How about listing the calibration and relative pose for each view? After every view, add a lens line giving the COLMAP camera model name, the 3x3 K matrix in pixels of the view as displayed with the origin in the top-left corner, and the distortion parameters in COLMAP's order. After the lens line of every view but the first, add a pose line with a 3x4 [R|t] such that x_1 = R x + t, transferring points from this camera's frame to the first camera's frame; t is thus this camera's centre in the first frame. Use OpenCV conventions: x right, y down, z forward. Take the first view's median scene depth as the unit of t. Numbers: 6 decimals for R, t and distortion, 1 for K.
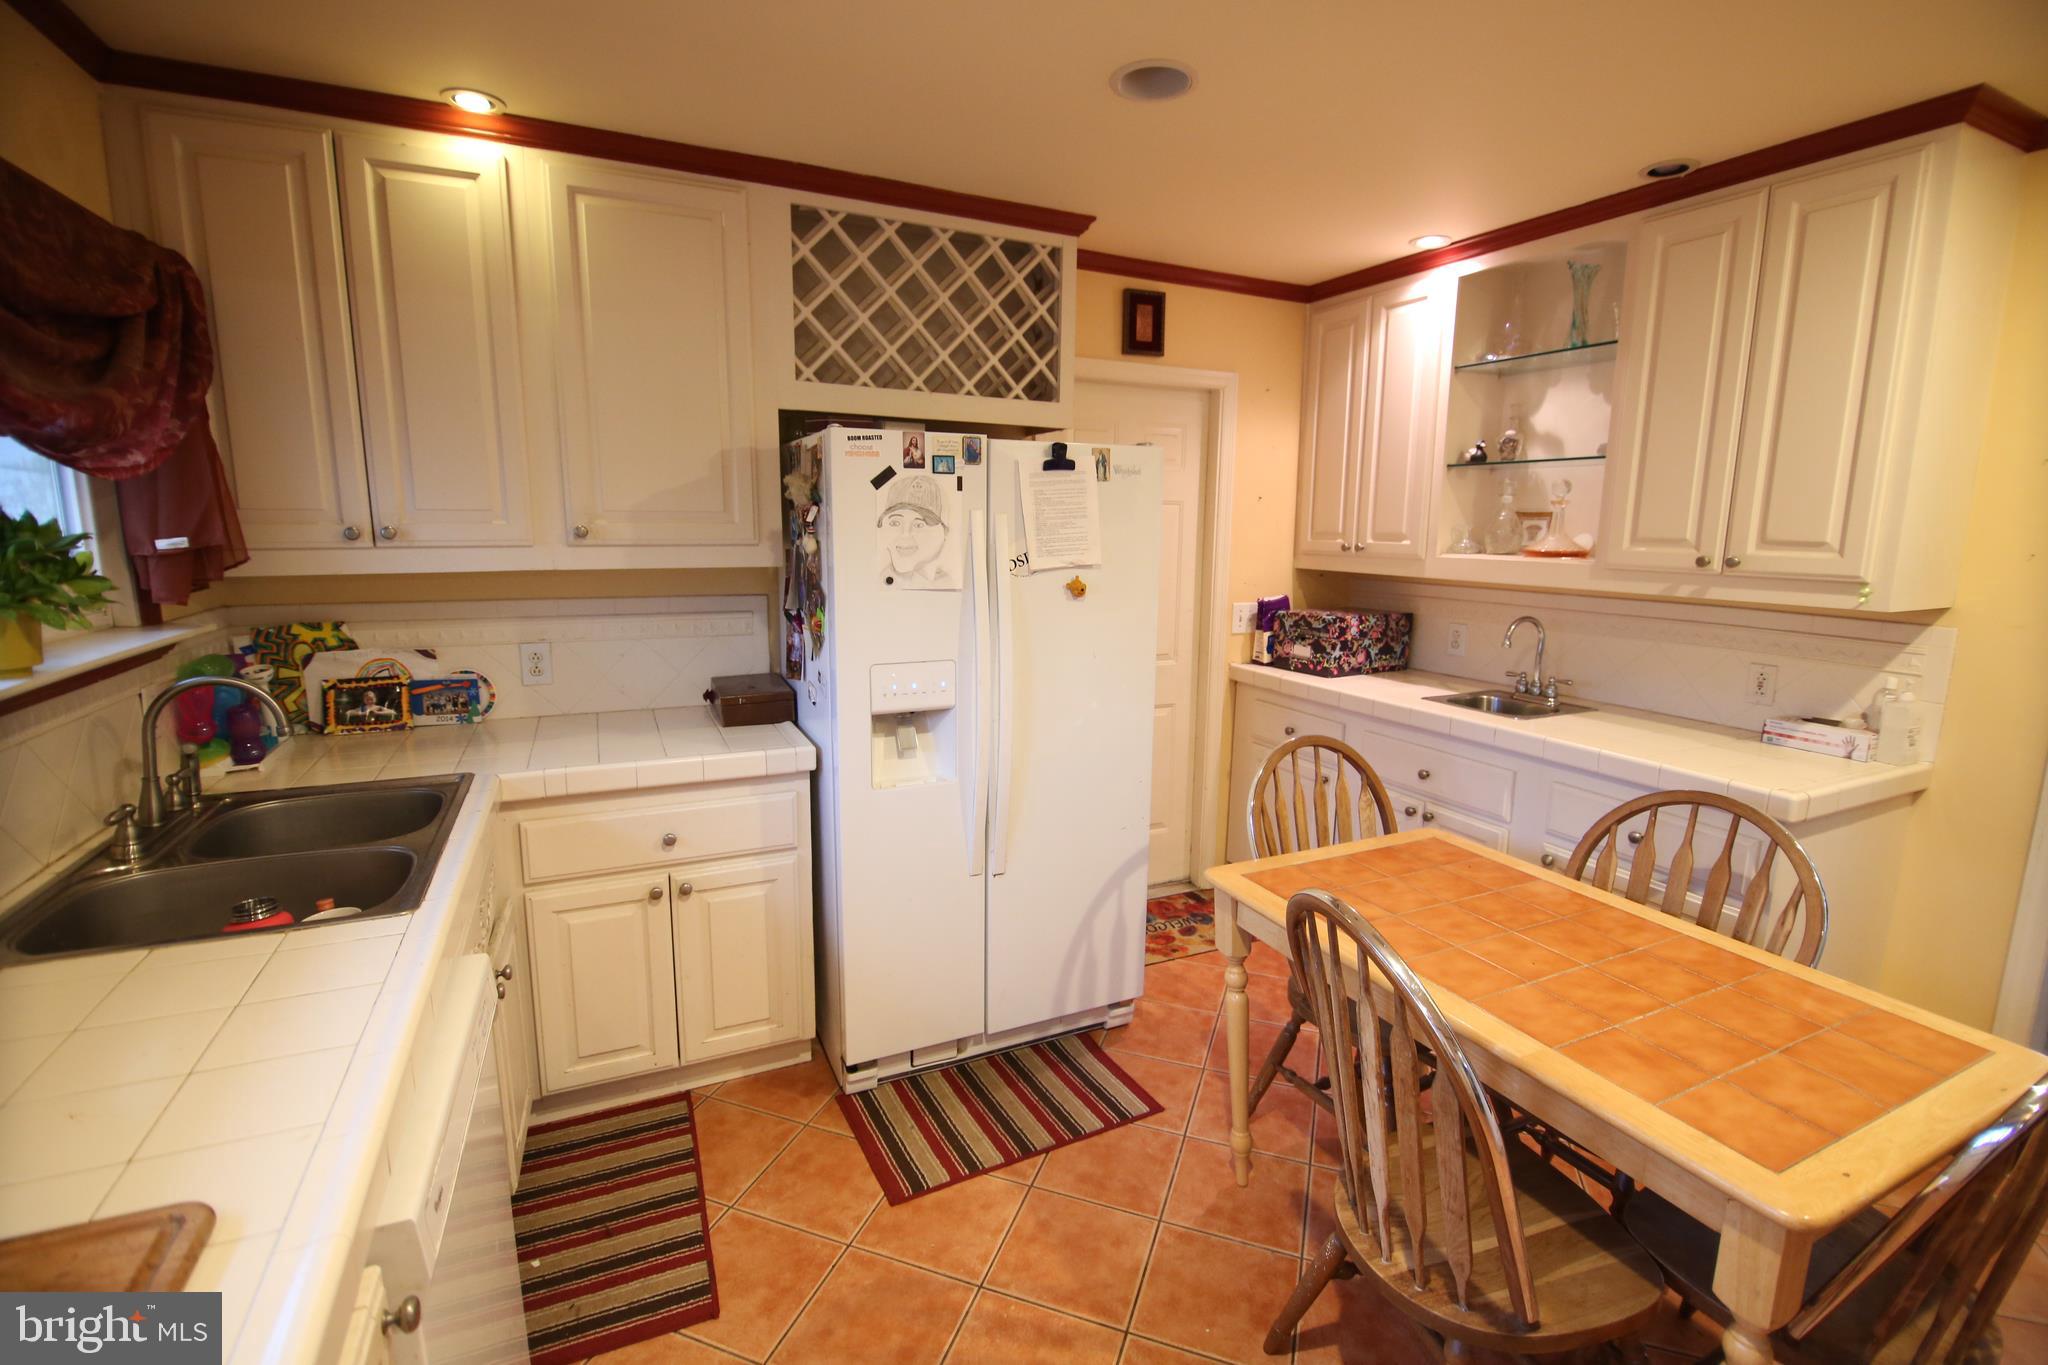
lens RADIAL K [[913.7, 0, 1023.6], [0, 913.7, 676.2], [0, 0, 1]] dist [-0.000139, -0.010989]
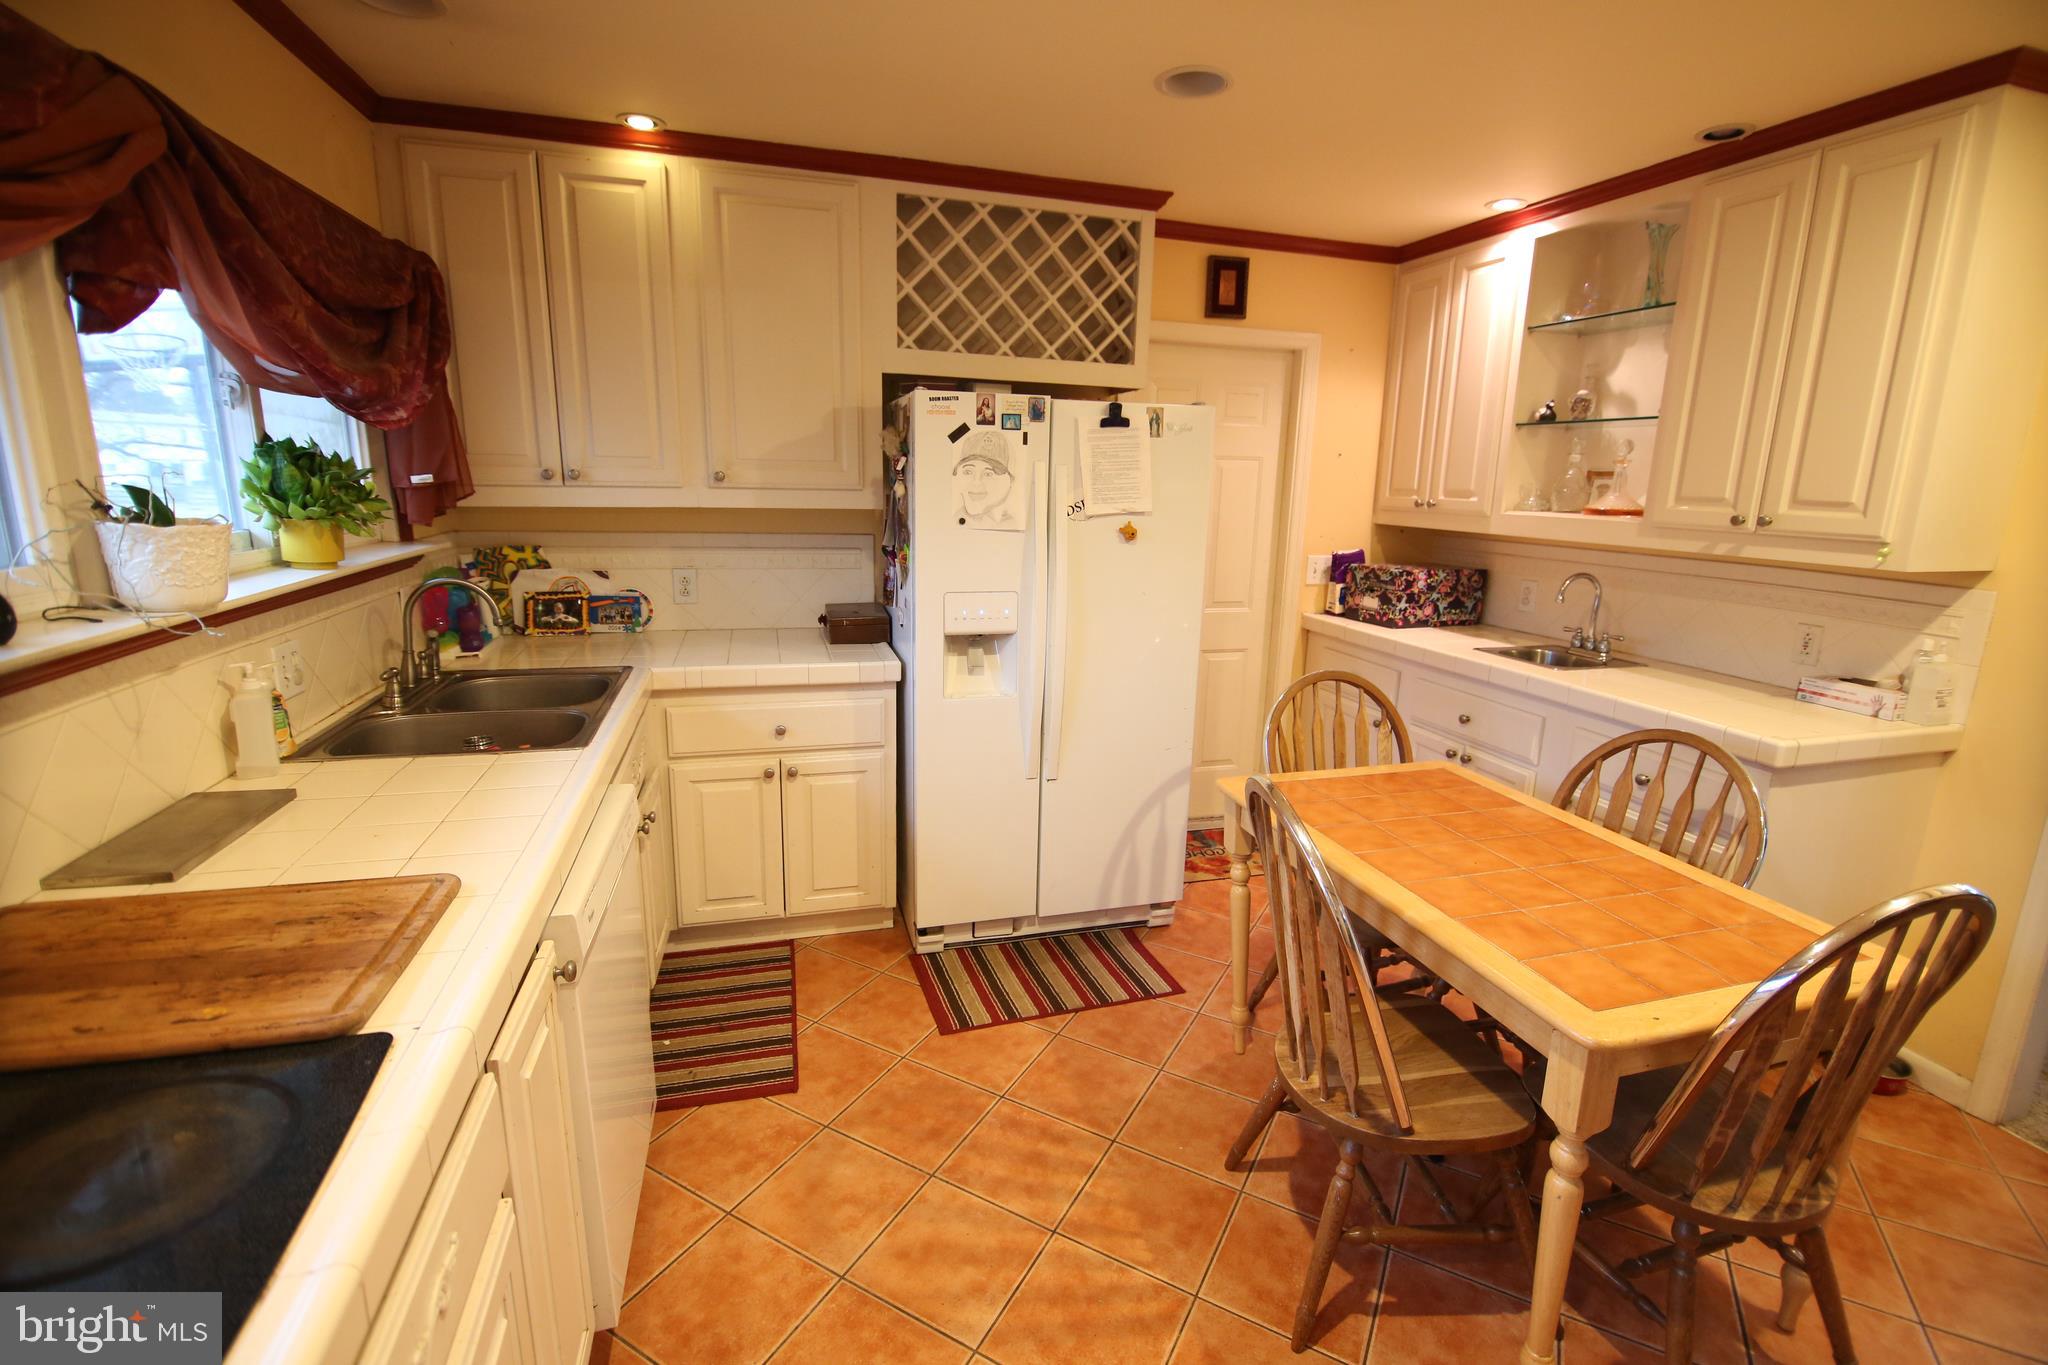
lens RADIAL K [[913.7, 0, 1023.6], [0, 913.7, 676.2], [0, 0, 1]] dist [-0.000139, -0.010989]
pose [[0.987253, 0.046603, -0.152185, 0.117721], [-0.039594, 0.998025, 0.048768, 0.033766], [0.154157, -0.042120, 0.987148, -0.156767]]
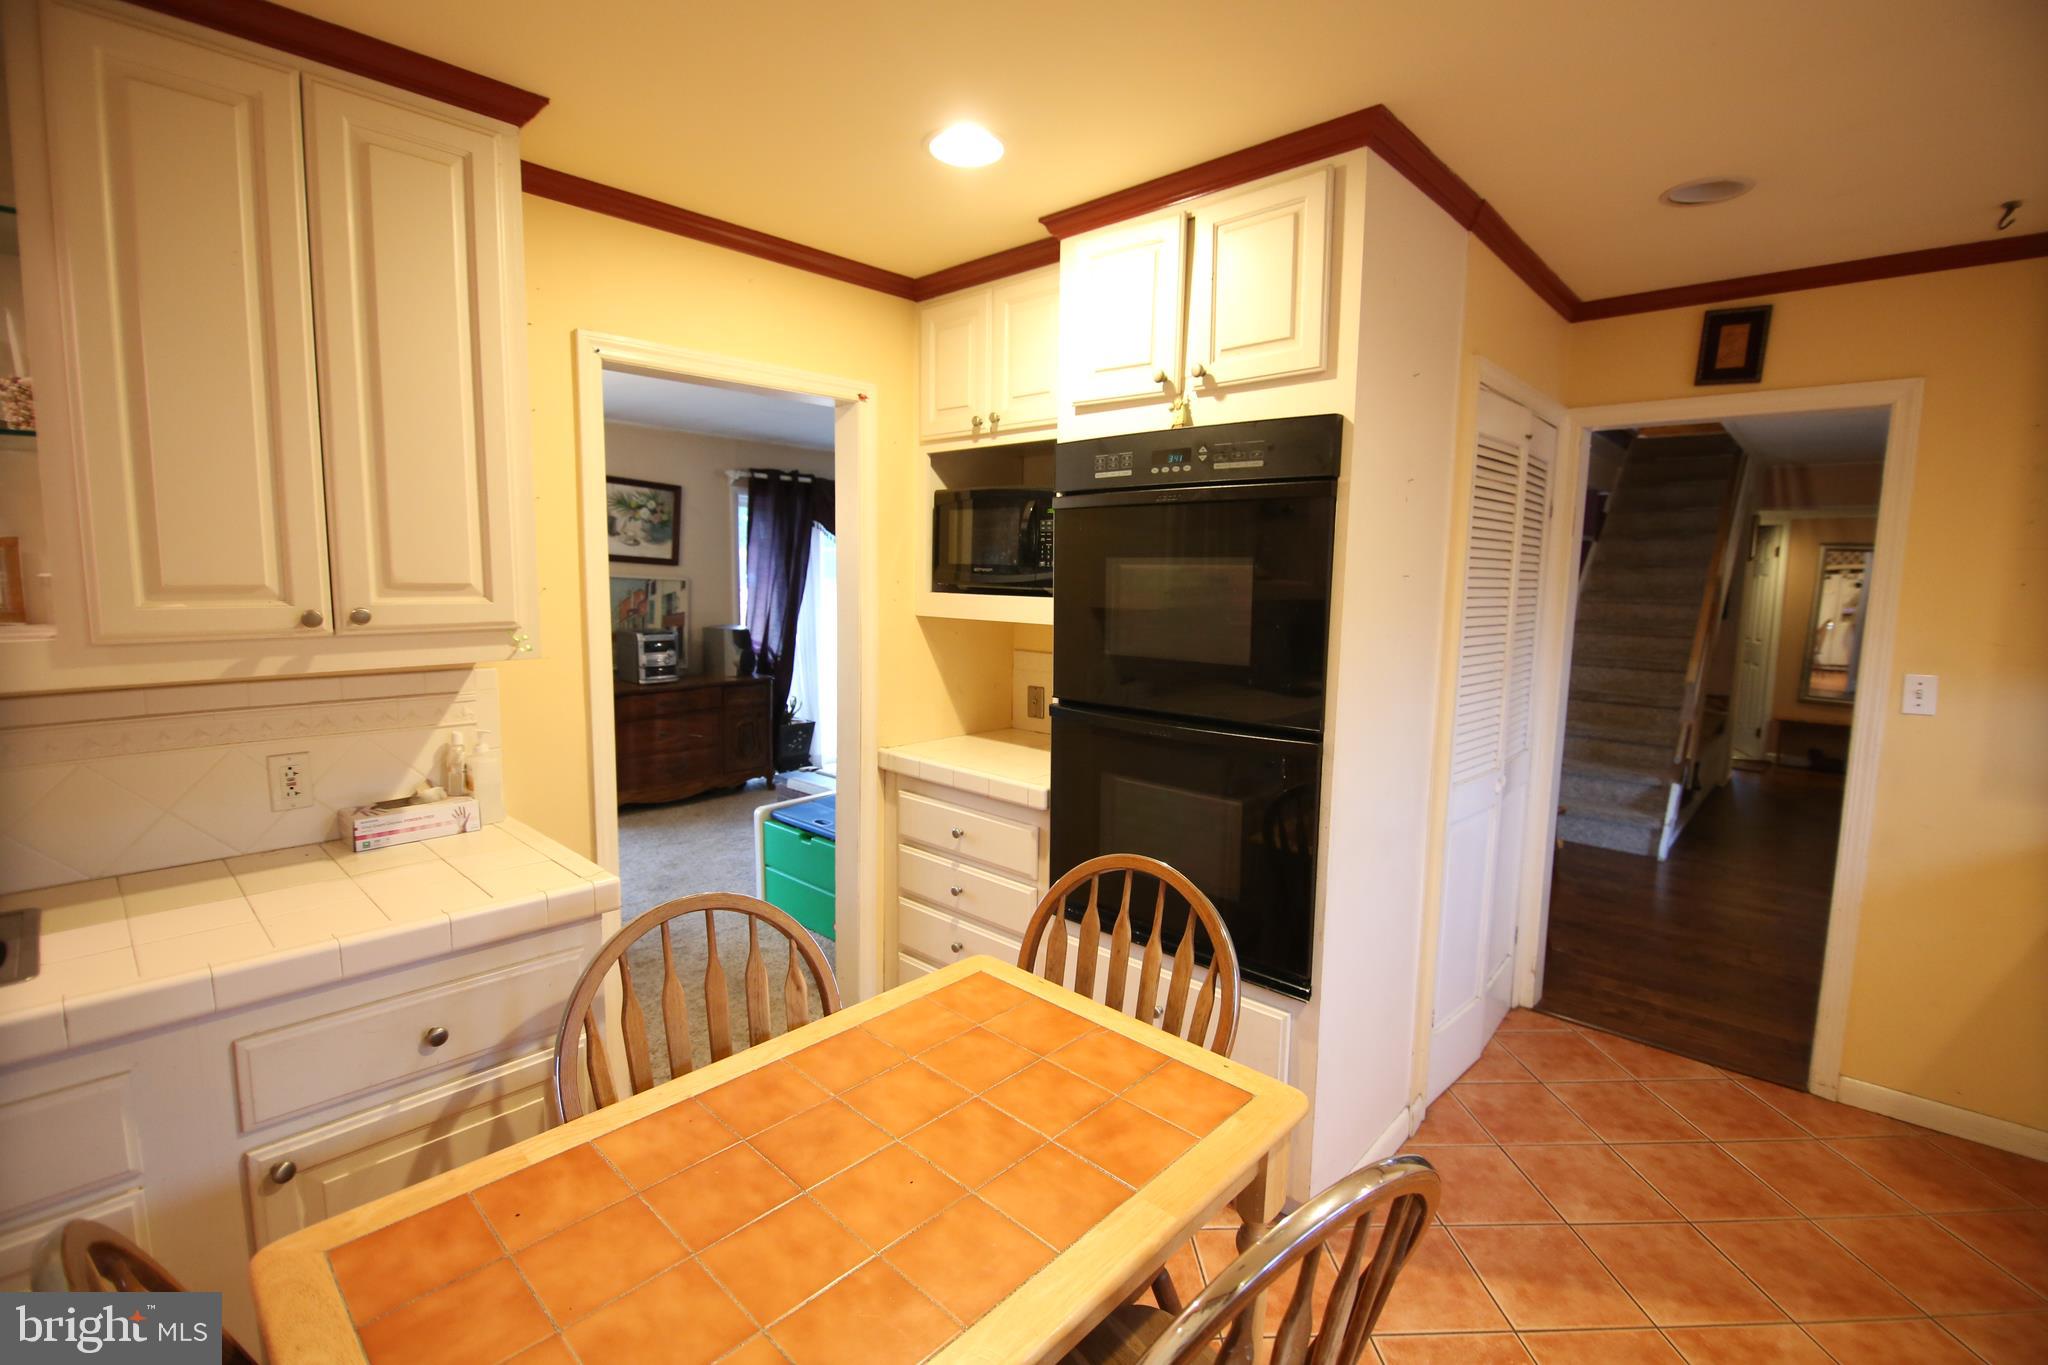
lens RADIAL K [[913.7, 0, 1023.6], [0, 913.7, 676.2], [0, 0, 1]] dist [-0.000139, -0.010989]
pose [[-0.370940, -0.122918, 0.920486, -0.062935], [0.142345, 0.971963, 0.187154, -0.141780], [-0.917683, 0.200449, -0.343043, 0.795800]]
